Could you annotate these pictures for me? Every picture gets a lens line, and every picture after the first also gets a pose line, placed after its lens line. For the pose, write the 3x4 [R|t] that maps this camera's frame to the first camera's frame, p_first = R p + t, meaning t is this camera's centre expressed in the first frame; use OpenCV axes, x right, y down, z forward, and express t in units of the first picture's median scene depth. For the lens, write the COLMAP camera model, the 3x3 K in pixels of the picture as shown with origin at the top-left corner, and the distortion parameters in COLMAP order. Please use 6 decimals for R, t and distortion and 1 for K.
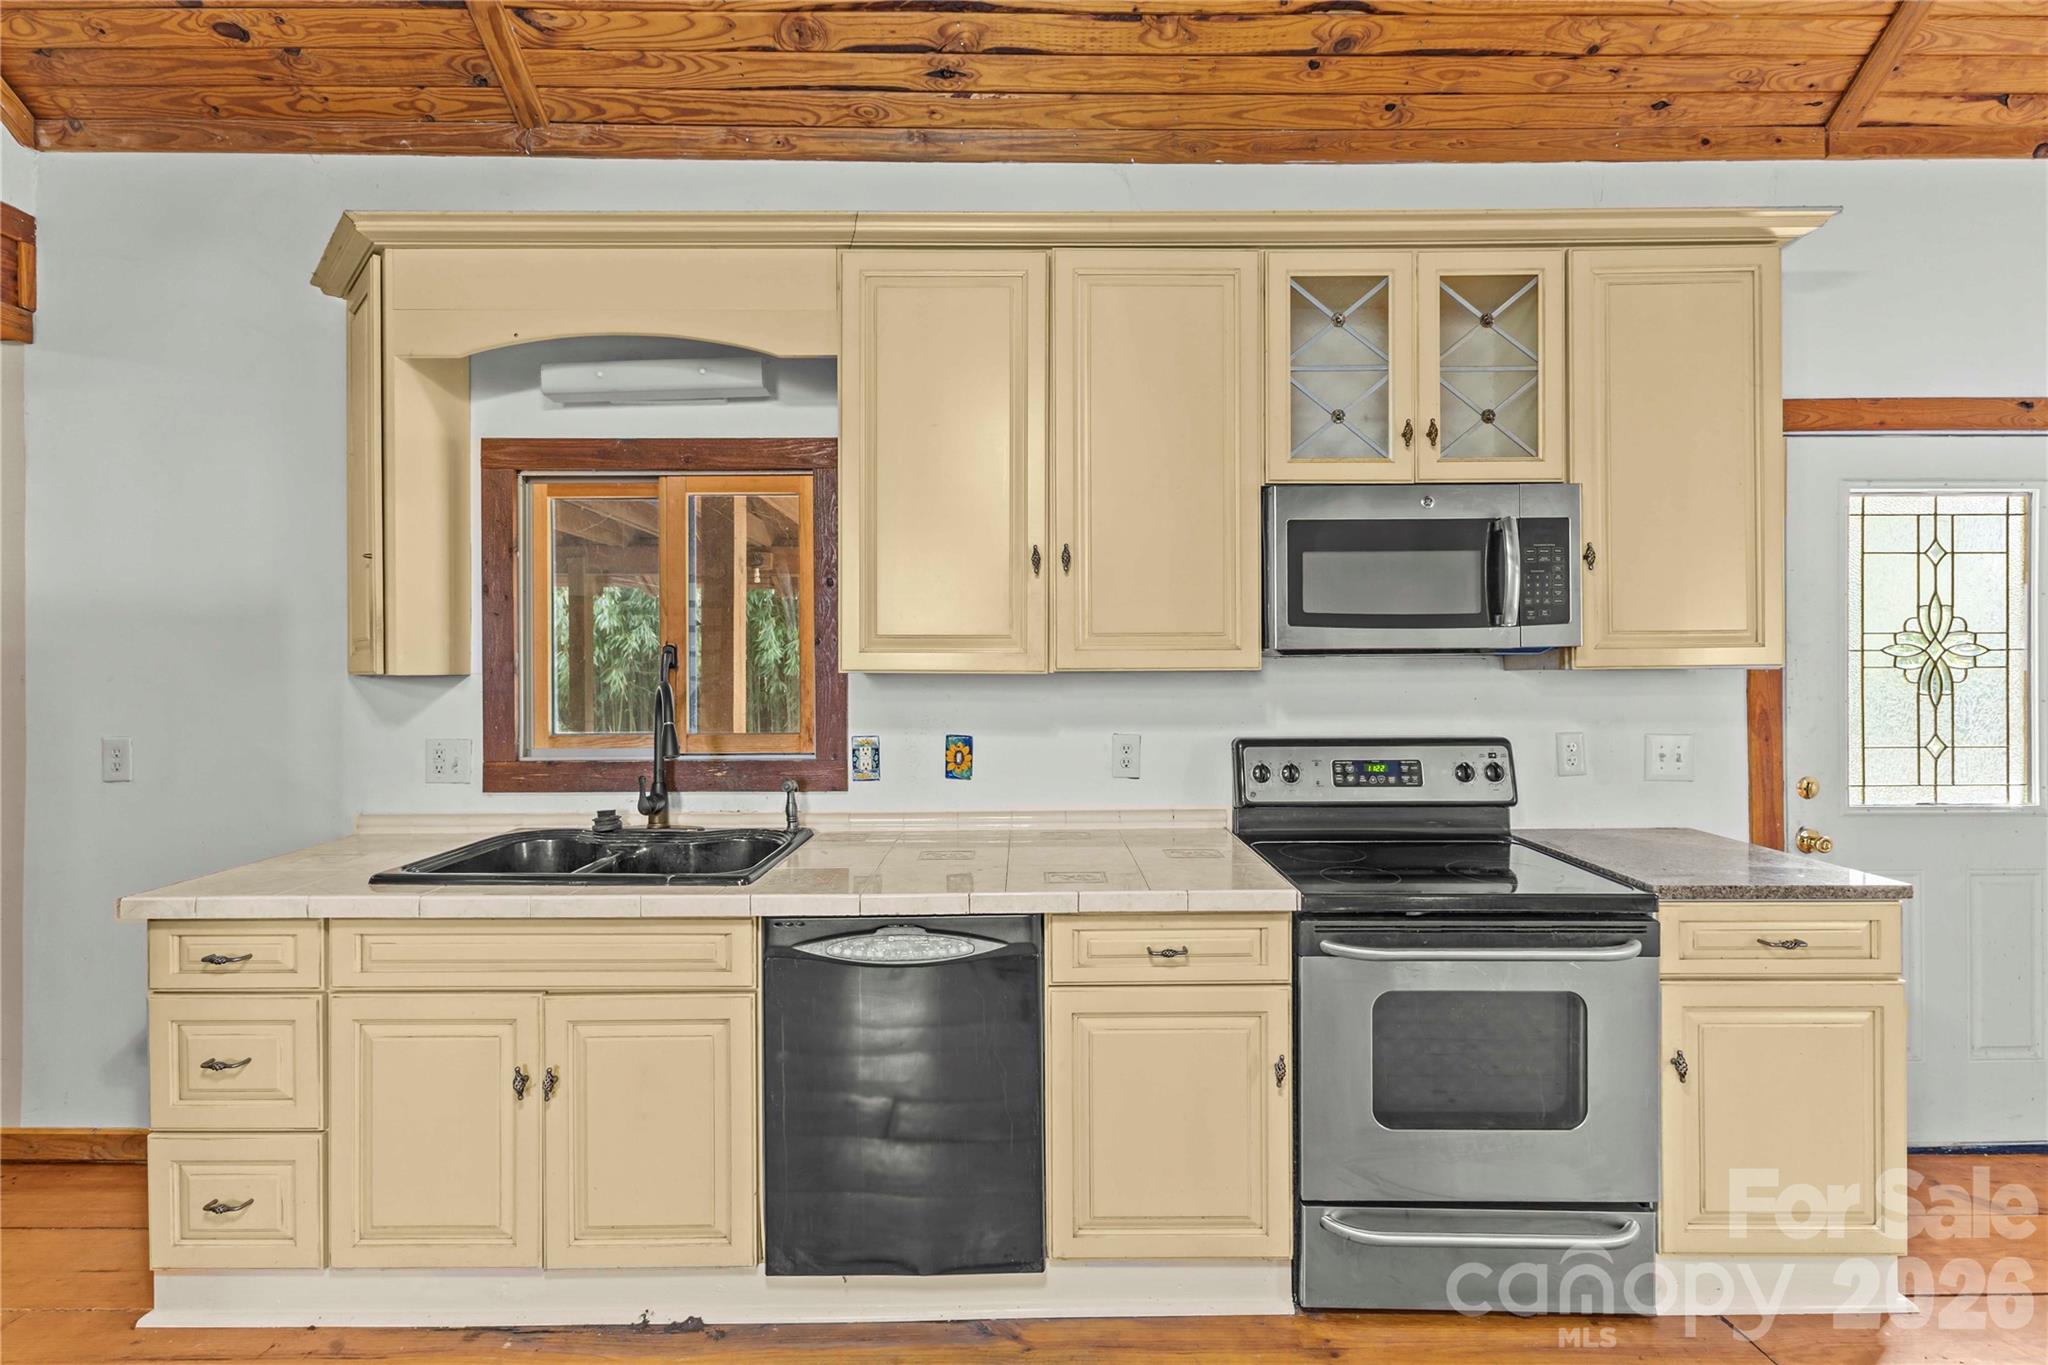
lens RADIAL K [[889.5, 0, 1024.4], [0, 889.5, 667.4], [0, 0, 1]] dist [0.021662, -0.008226]
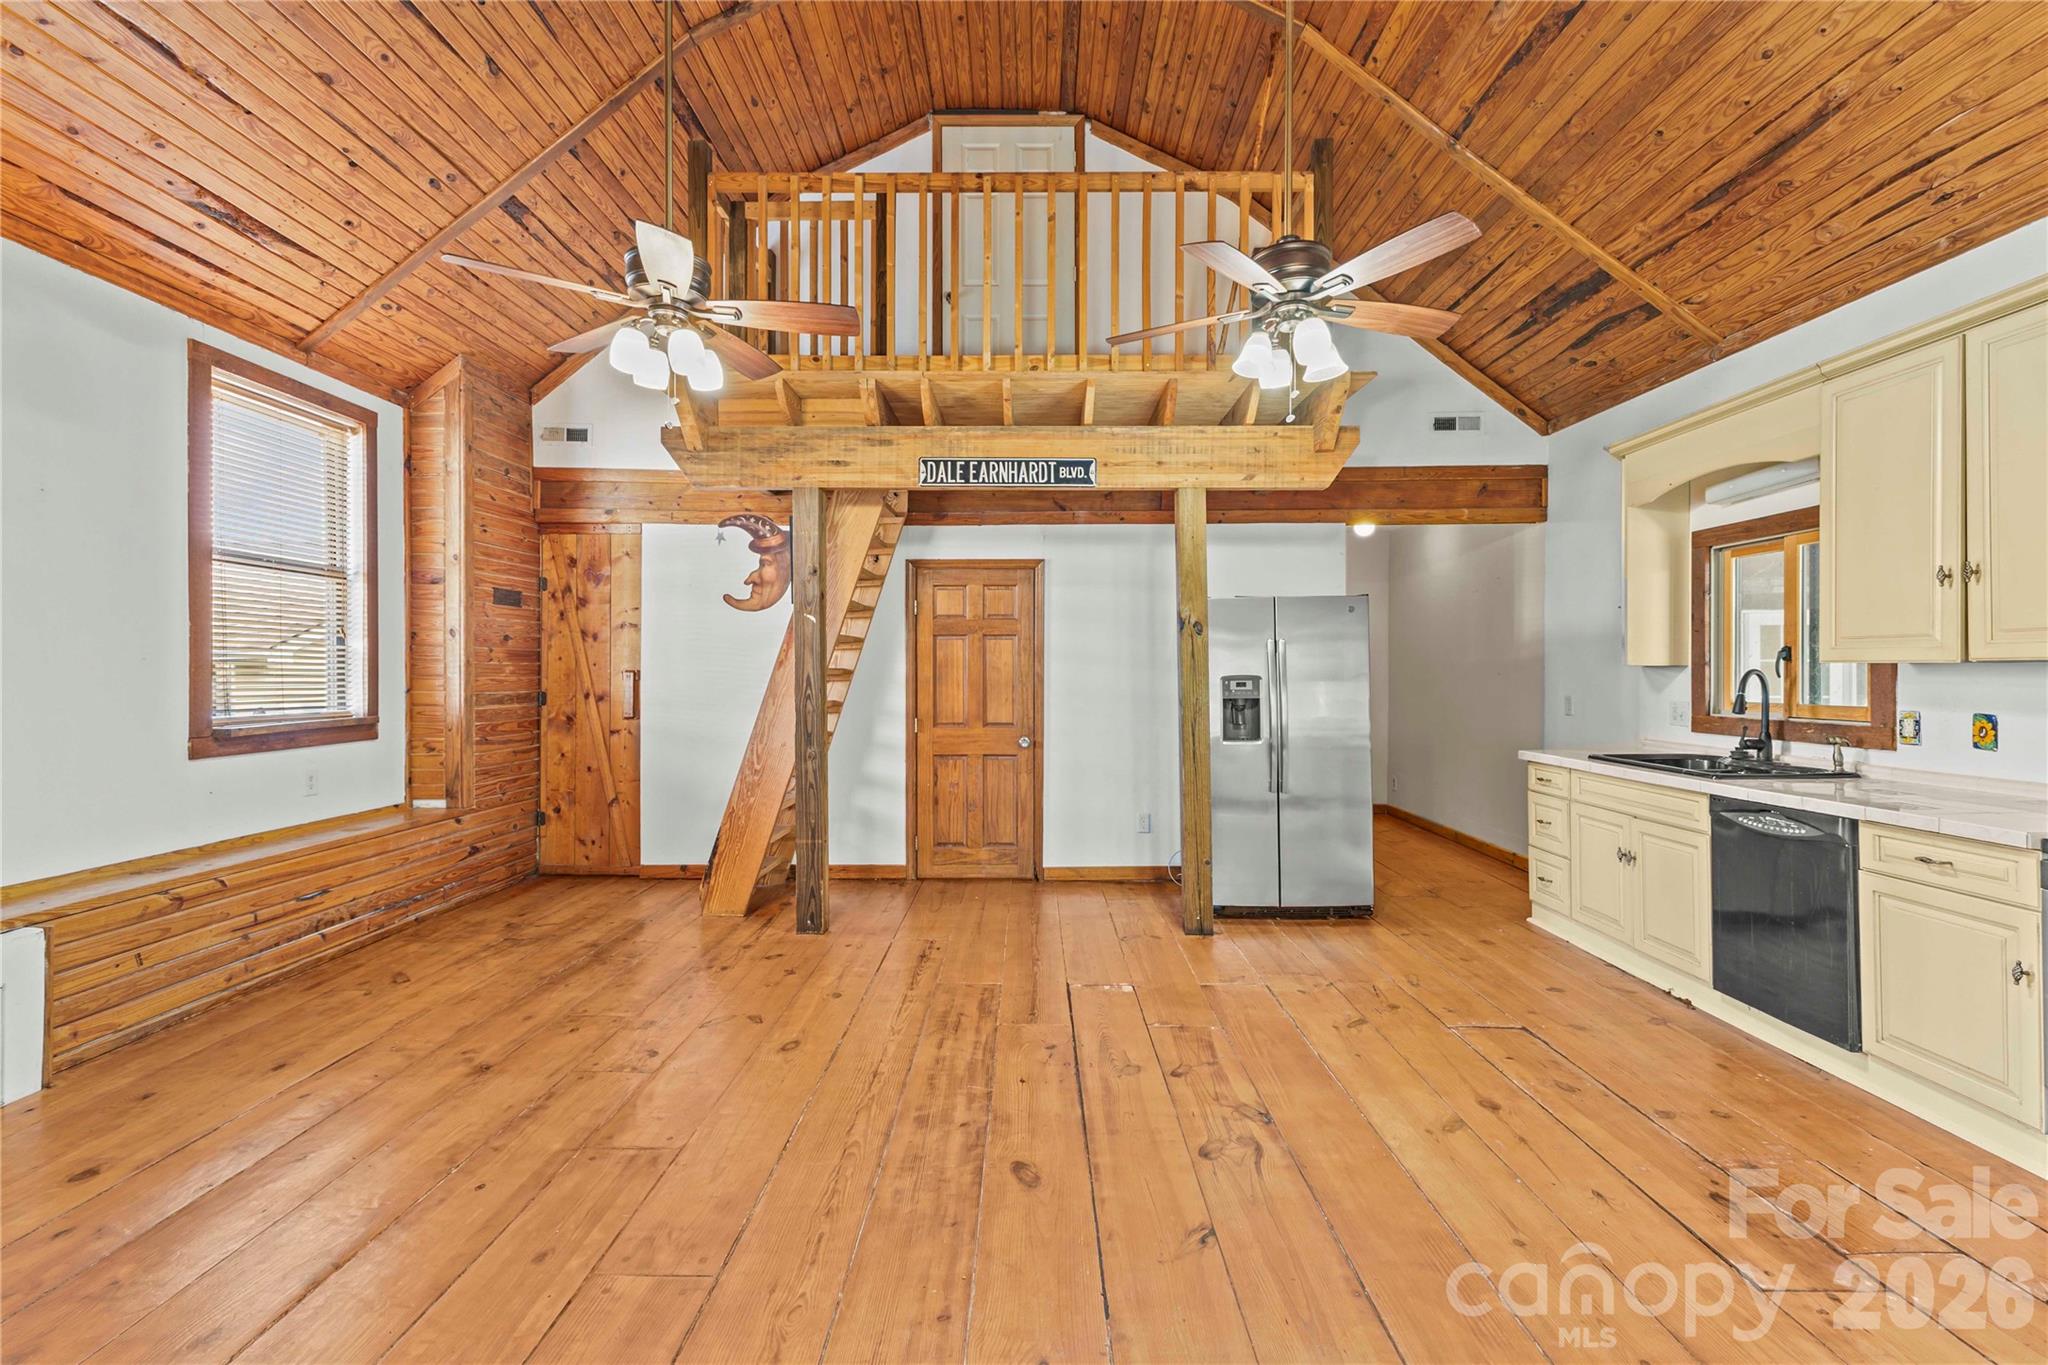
lens RADIAL K [[872.7, 0, 1024.0], [0, 872.7, 682.5], [0, 0, 1]] dist [-0.001568, 0.000942]
pose [[-0.014541, 0.015720, -0.999771, 1.189208], [0.004700, 0.999866, 0.015653, 0.009161], [0.999883, -0.004471, -0.014613, -0.307092]]
